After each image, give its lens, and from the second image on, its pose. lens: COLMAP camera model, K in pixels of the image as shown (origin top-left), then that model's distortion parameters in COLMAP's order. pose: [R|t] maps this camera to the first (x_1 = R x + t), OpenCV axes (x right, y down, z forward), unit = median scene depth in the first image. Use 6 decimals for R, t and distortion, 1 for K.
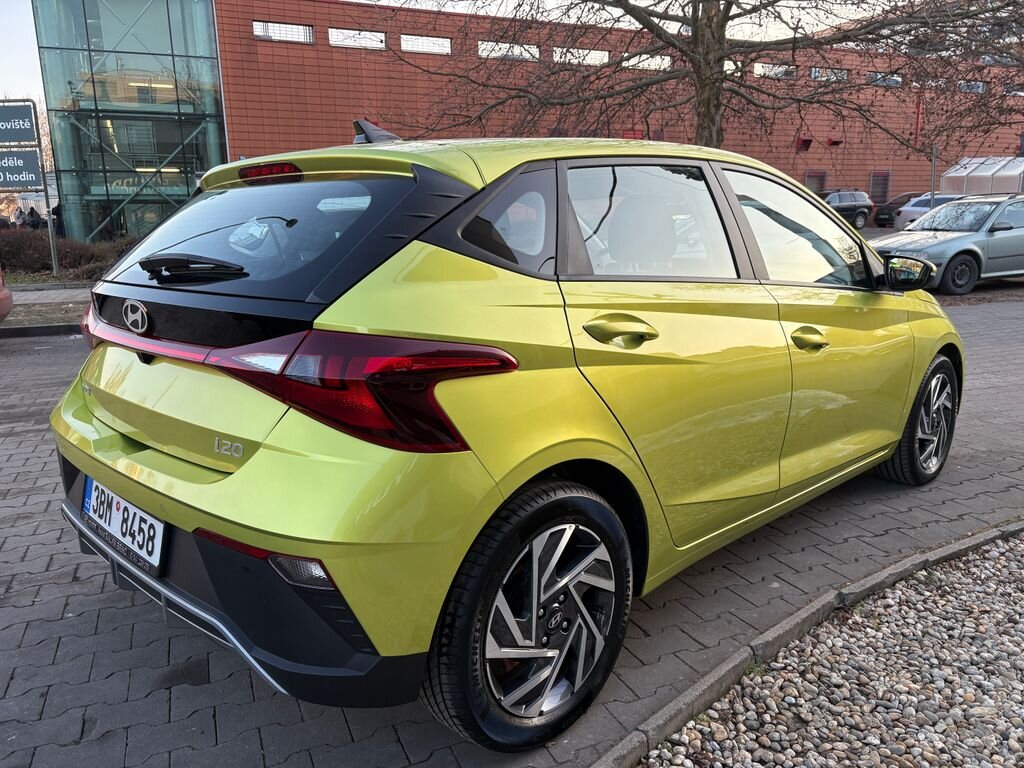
lens RADIAL K [[788.3, 0, 512.0], [0, 788.3, 384.0], [0, 0, 1]] dist [0.006855, 0.009231]
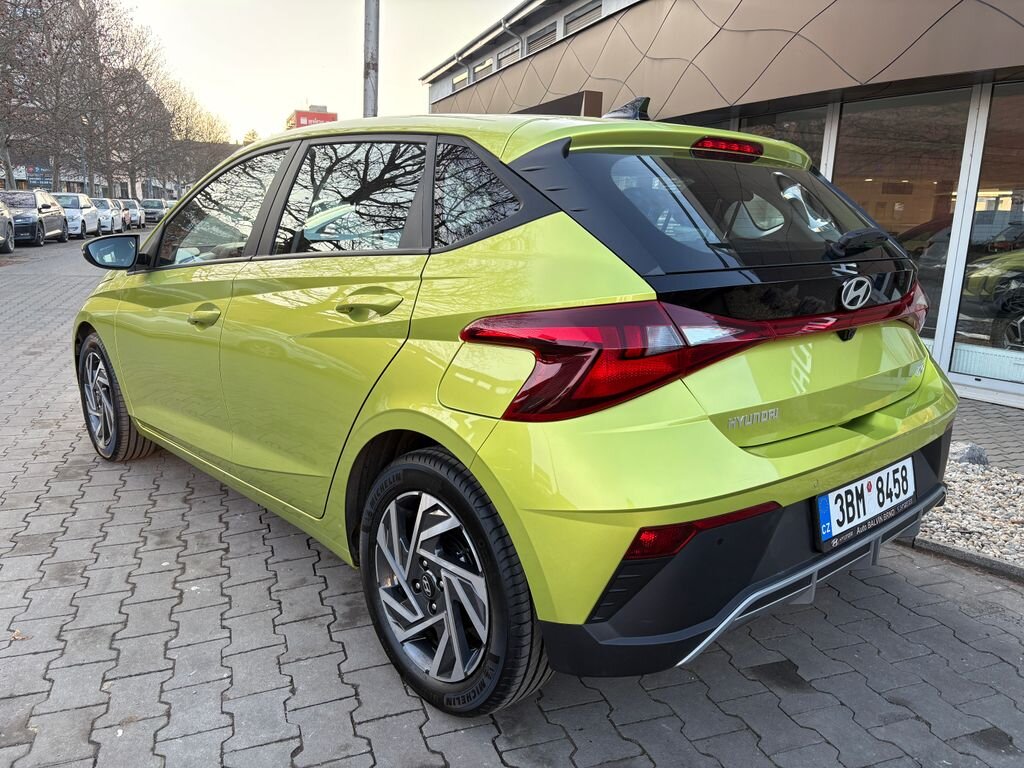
lens RADIAL K [[788.3, 0, 512.0], [0, 788.3, 384.0], [0, 0, 1]] dist [0.006855, 0.009231]
pose [[0.040855, -0.193545, 0.980240, -1.310780], [0.182415, 0.966016, 0.183134, -0.206714], [-0.982373, 0.171328, 0.074772, 1.209102]]
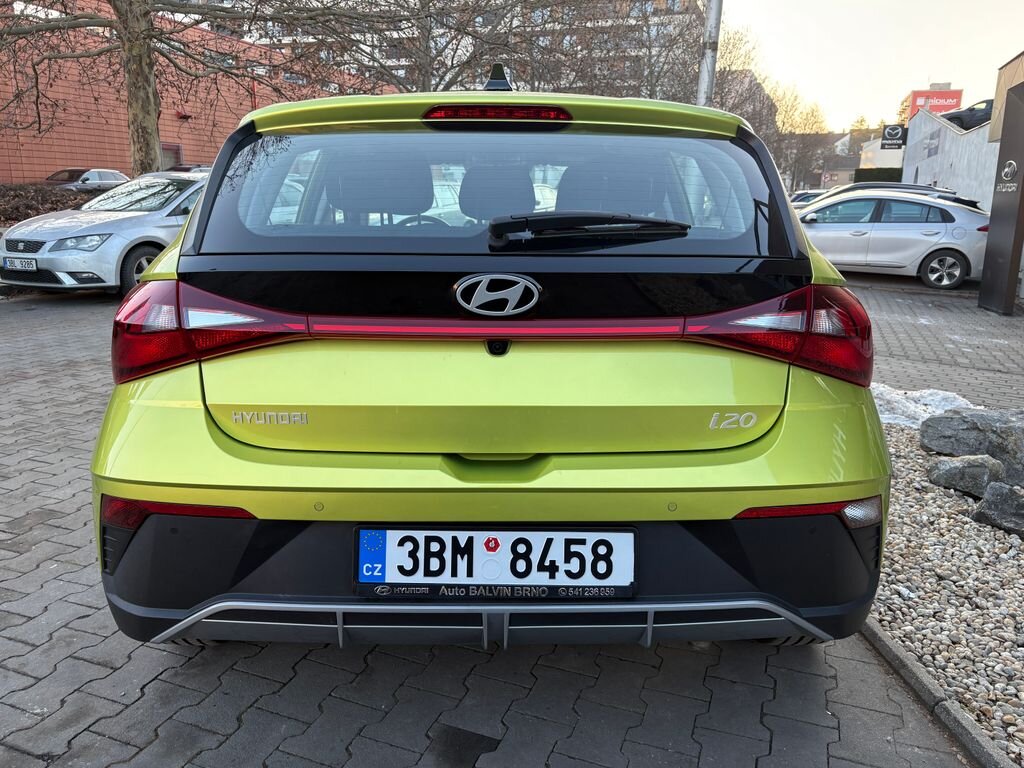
lens RADIAL K [[774.4, 0, 512.0], [0, 774.4, 384.0], [0, 0, 1]] dist [0.049197, -0.008167]
pose [[0.689539, -0.145752, 0.709430, -0.896204], [0.124019, 0.988835, 0.082614, -0.052633], [-0.713551, 0.031017, 0.699917, 0.412167]]
